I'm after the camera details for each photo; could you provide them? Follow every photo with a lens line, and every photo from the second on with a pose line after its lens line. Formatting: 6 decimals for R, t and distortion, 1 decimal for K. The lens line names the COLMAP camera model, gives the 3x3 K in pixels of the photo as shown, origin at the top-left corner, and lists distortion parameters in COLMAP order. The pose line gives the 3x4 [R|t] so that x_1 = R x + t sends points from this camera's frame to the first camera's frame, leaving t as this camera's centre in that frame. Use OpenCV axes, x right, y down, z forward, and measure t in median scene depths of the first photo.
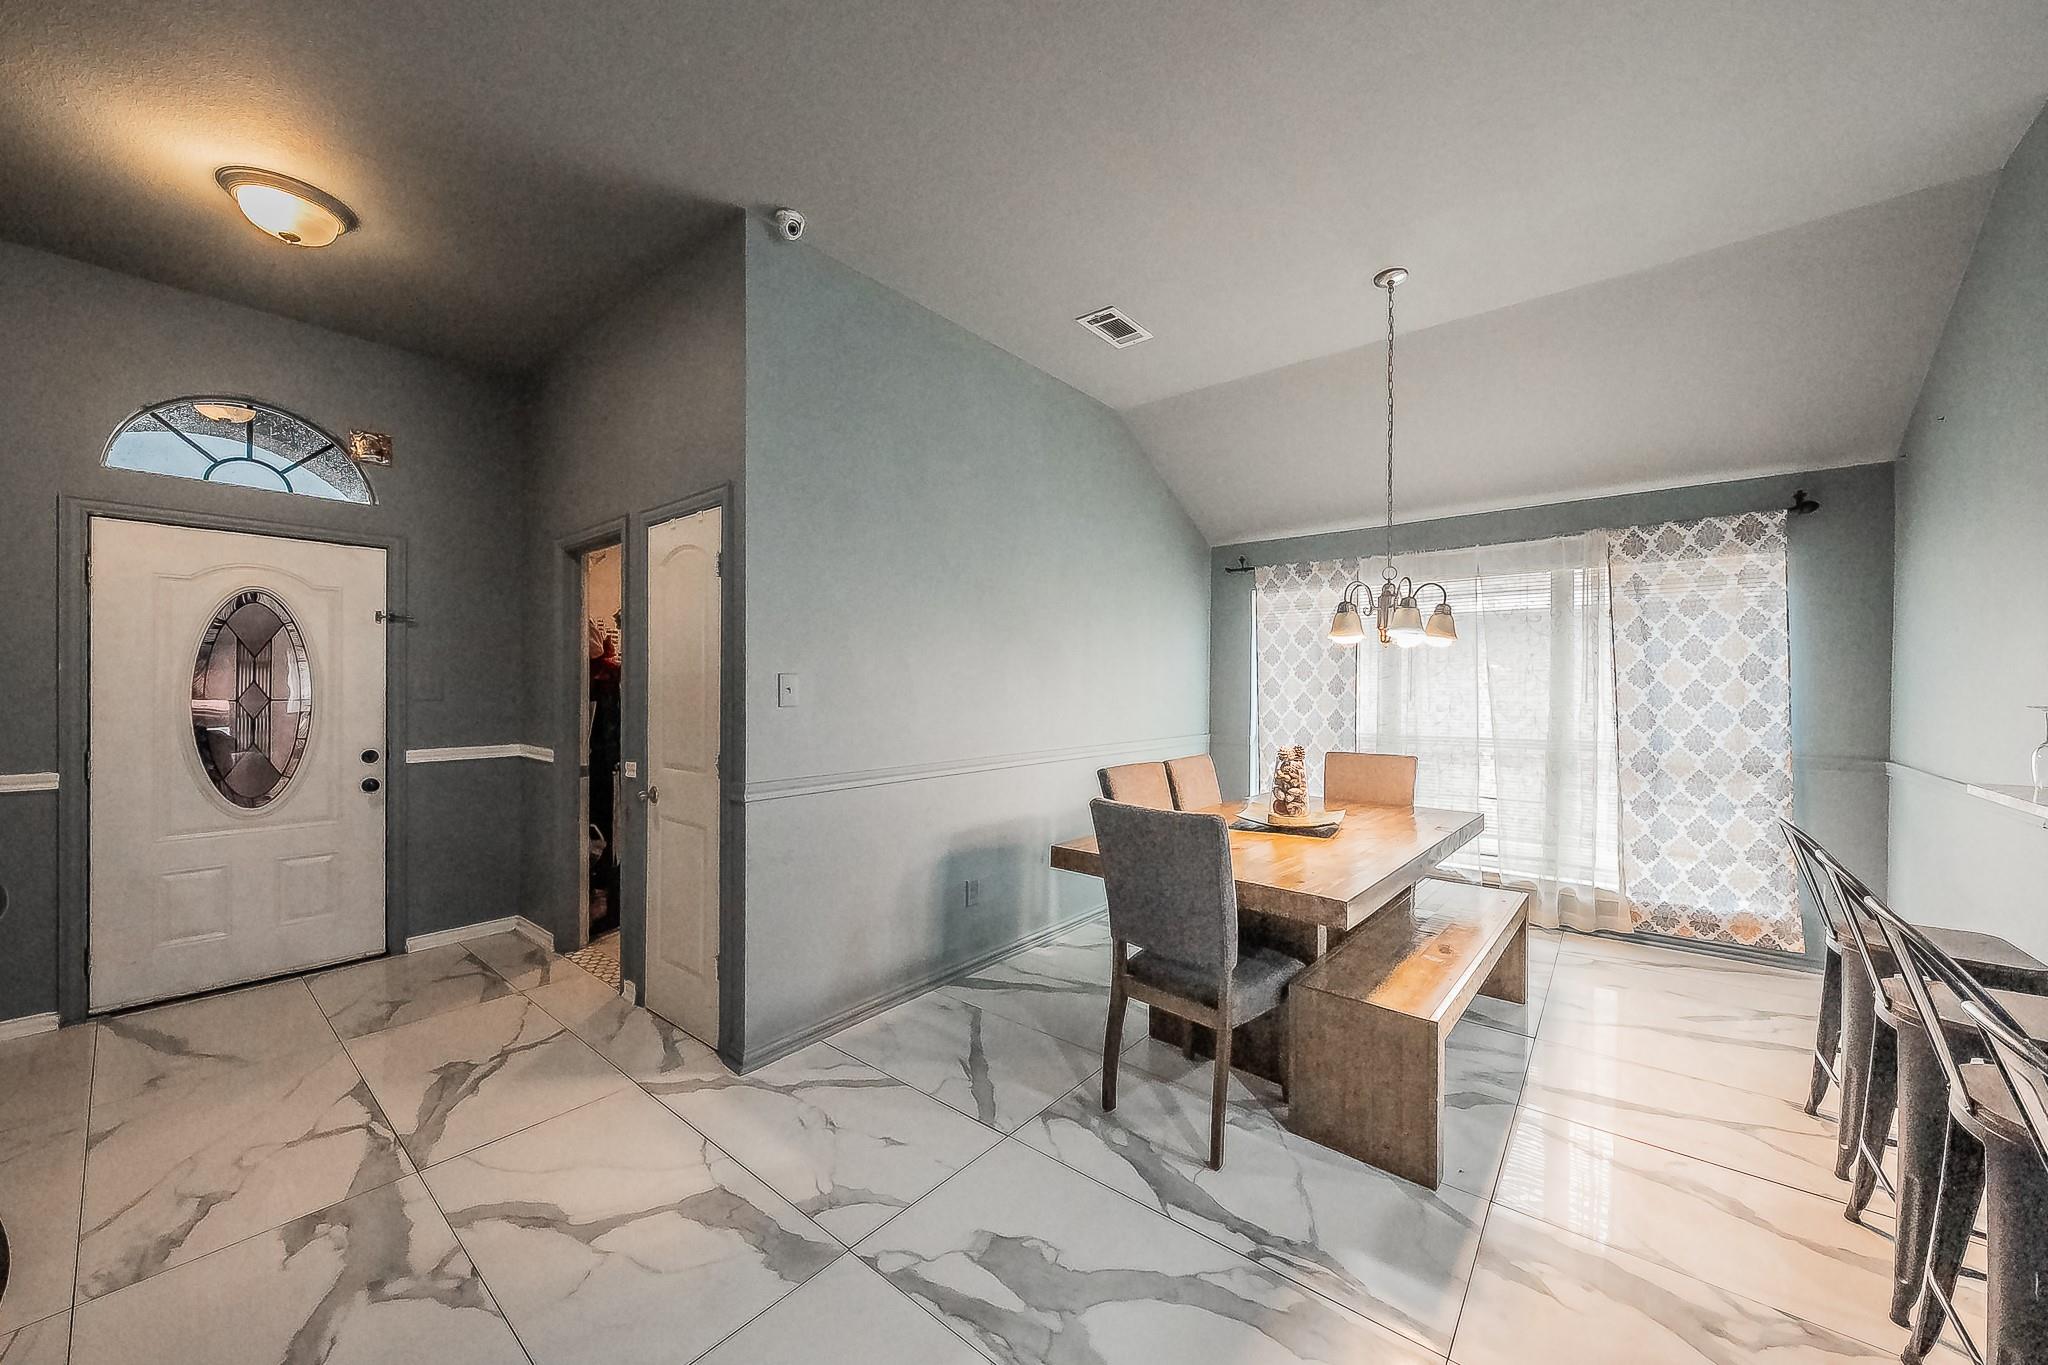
lens RADIAL K [[735.3, 0, 1024.0], [0, 735.3, 682.5], [0, 0, 1]] dist [0.000517, 0.000301]
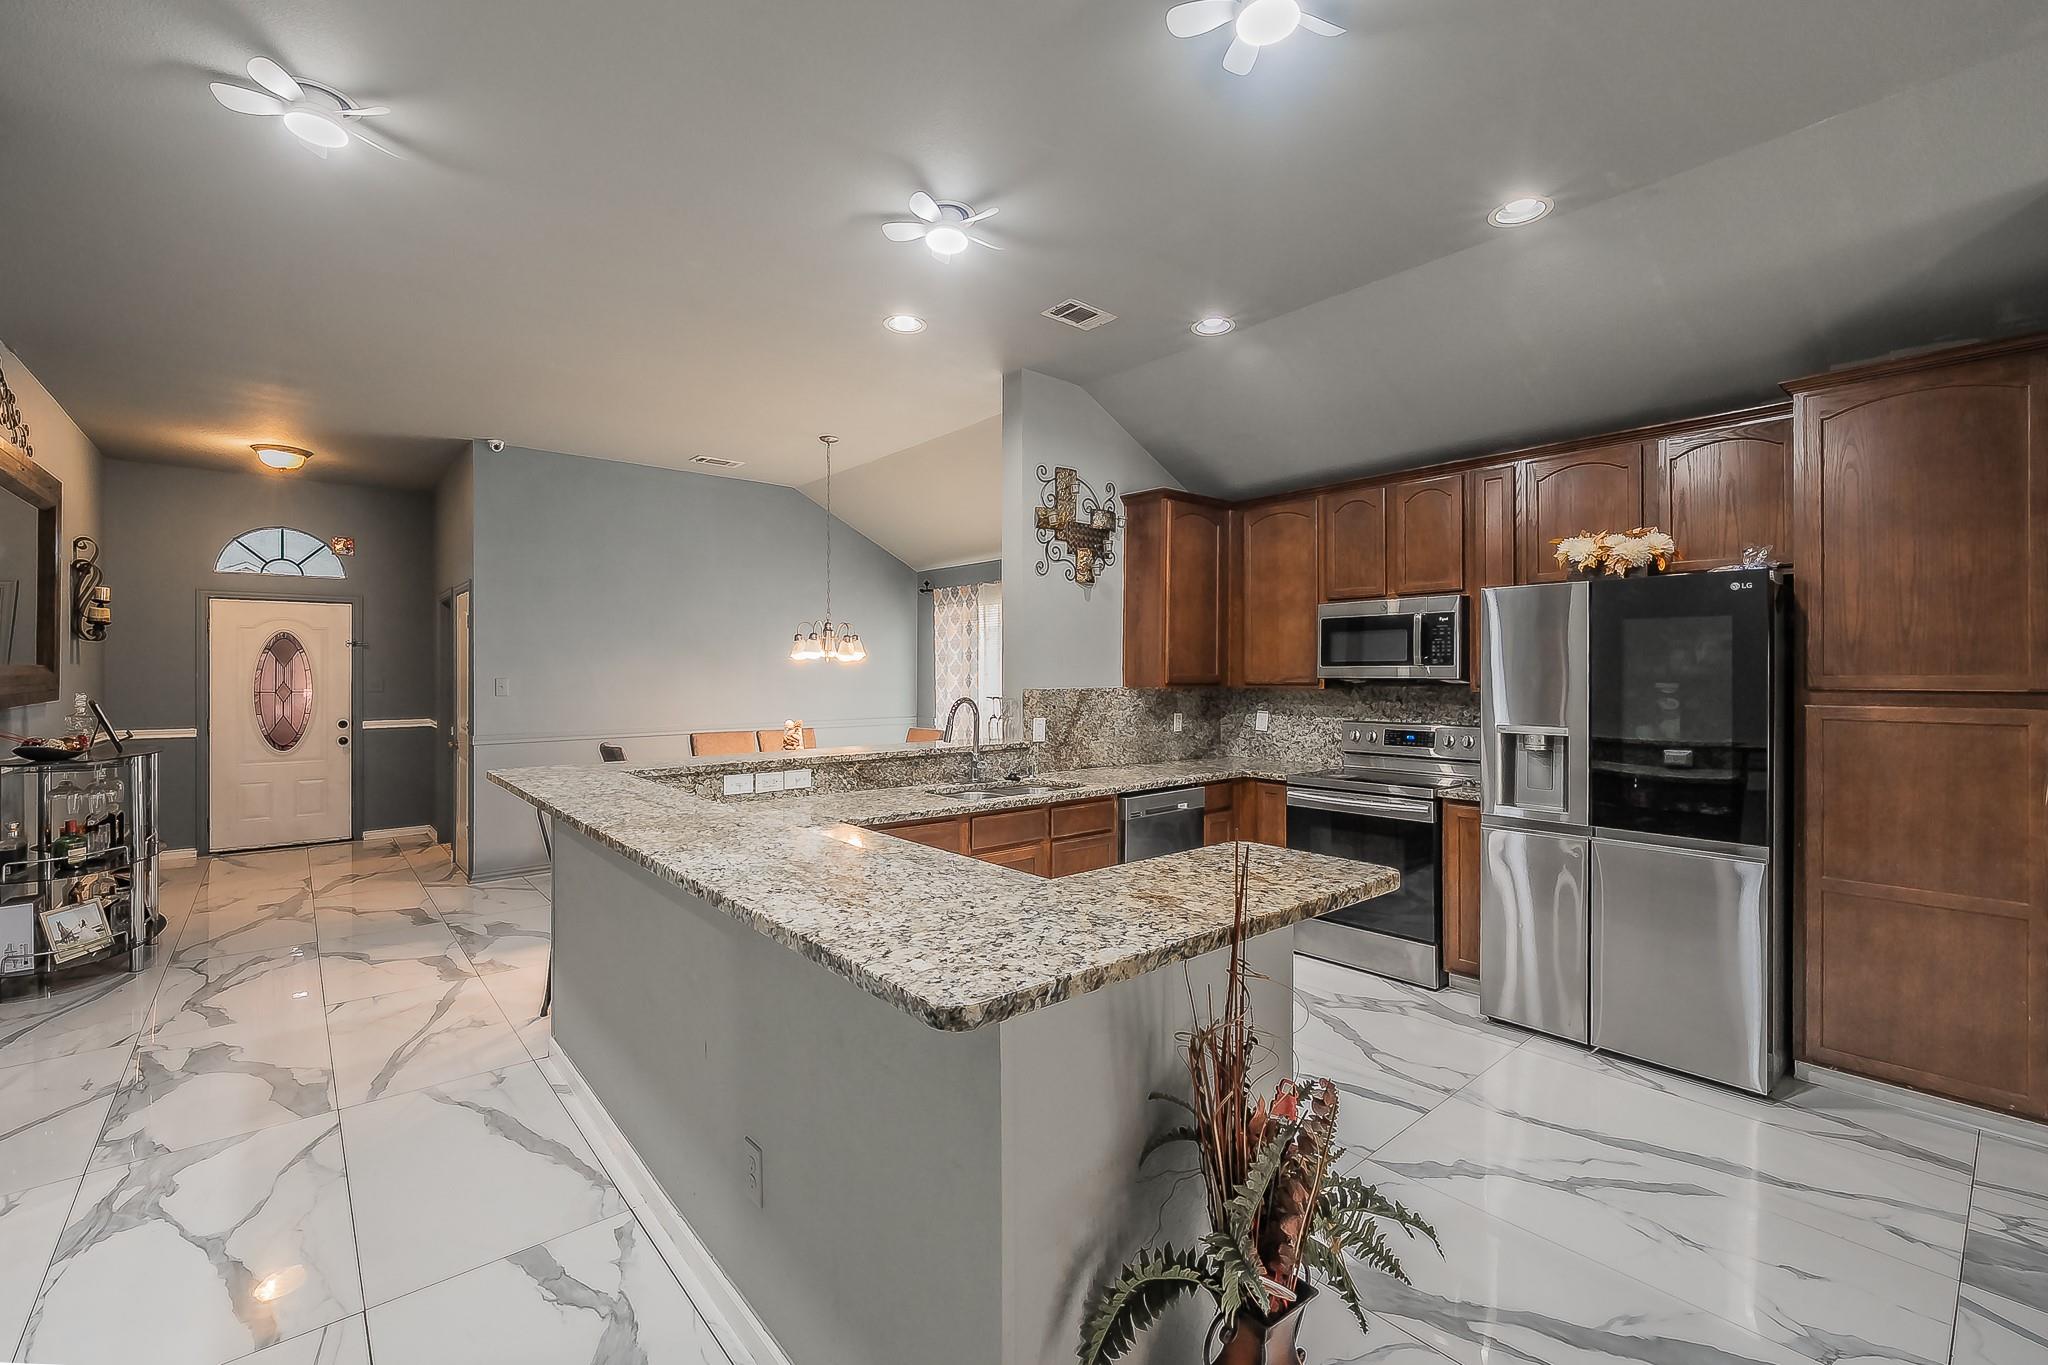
lens RADIAL K [[877.8, 0, 1019.9], [0, 877.8, 662.2], [0, 0, 1]] dist [-0.011189, -0.000241]
pose [[0.983146, -0.009036, -0.182597, 1.059257], [0.007482, 0.999930, -0.009199, -0.014393], [0.182667, 0.007678, 0.983145, -0.731308]]
